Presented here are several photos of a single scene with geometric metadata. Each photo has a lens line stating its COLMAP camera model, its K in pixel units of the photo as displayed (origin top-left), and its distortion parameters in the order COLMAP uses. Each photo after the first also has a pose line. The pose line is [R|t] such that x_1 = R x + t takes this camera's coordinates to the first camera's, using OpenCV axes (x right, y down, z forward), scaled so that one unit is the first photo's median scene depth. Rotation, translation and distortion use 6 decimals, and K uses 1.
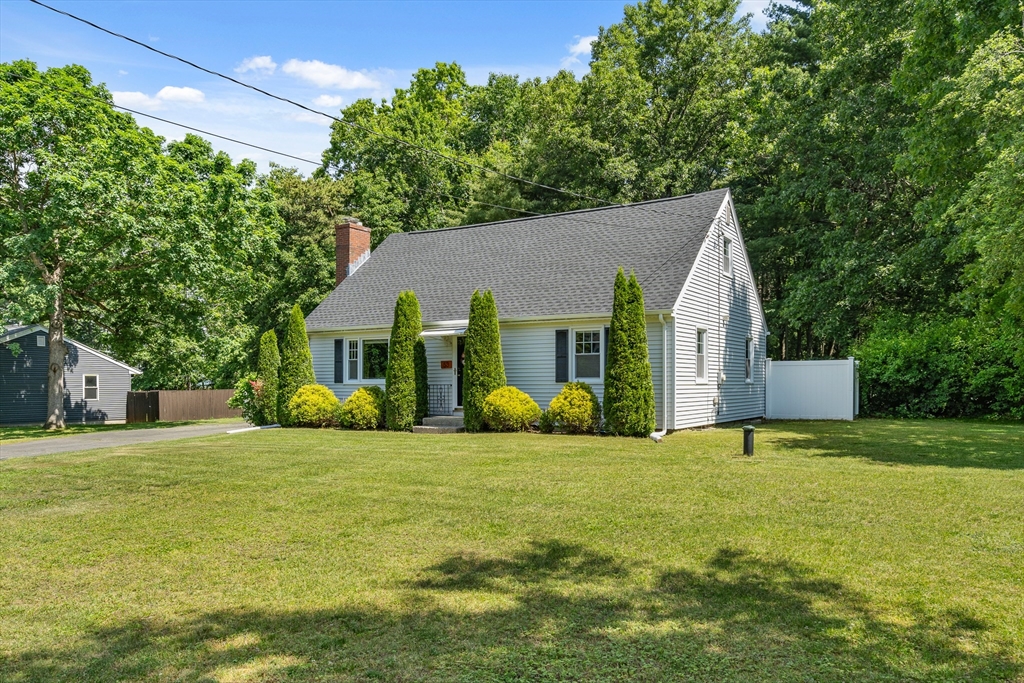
lens RADIAL K [[716.2, 0, 503.6], [0, 716.2, 387.4], [0, 0, 1]] dist [0.006536, 0.000571]
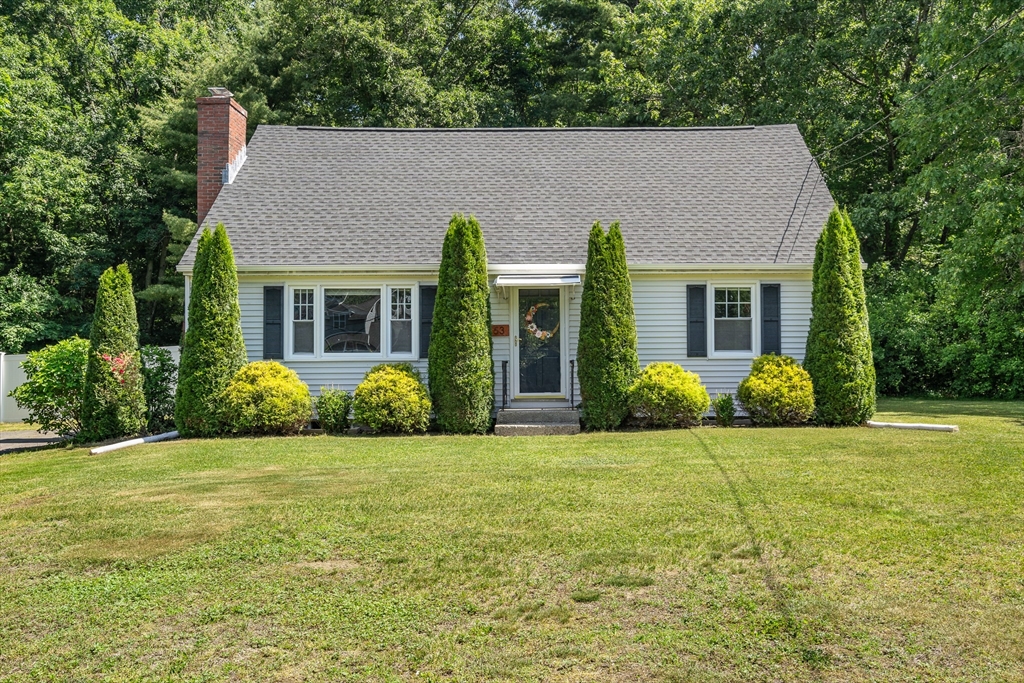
lens RADIAL K [[875.8, 0, 514.5], [0, 875.8, 338.0], [0, 0, 1]] dist [0.012369, 0.007637]
pose [[0.854606, 0.012344, 0.519130, -0.507611], [0.006723, 0.999371, -0.034831, 0.003483], [-0.519234, 0.033256, 0.853985, 0.311791]]
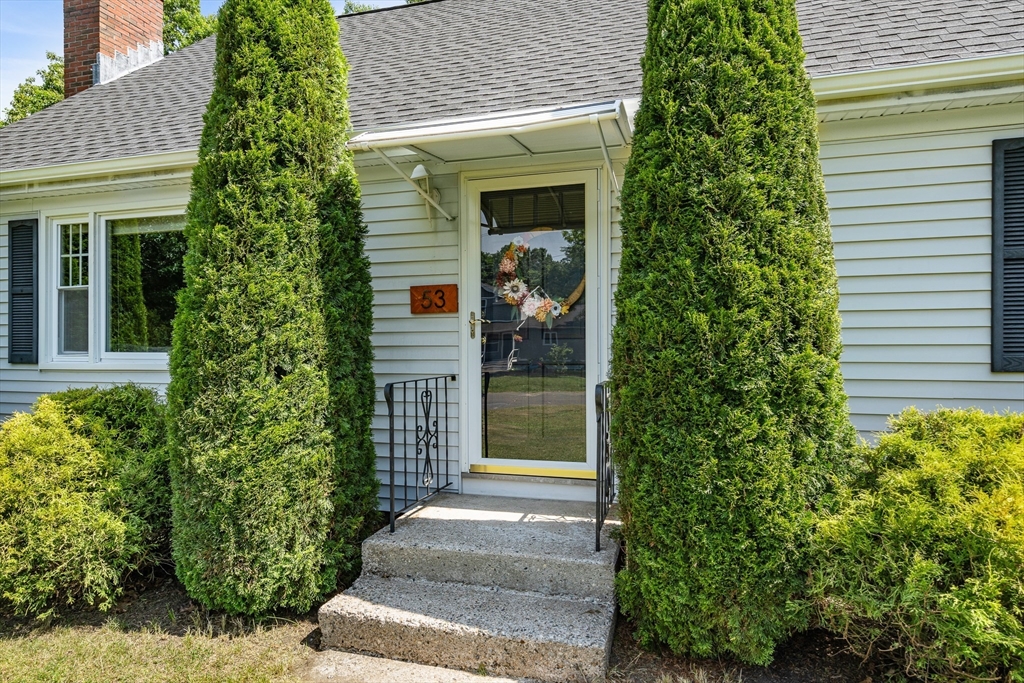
lens RADIAL K [[578.4, 0, 505.6], [0, 578.4, 346.6], [0, 0, 1]] dist [0.002772, 0.001219]
pose [[0.958523, -0.003297, 0.284997, -0.120337], [0.003847, 0.999992, -0.001368, -0.014476], [-0.284990, 0.002408, 0.958527, 0.816943]]
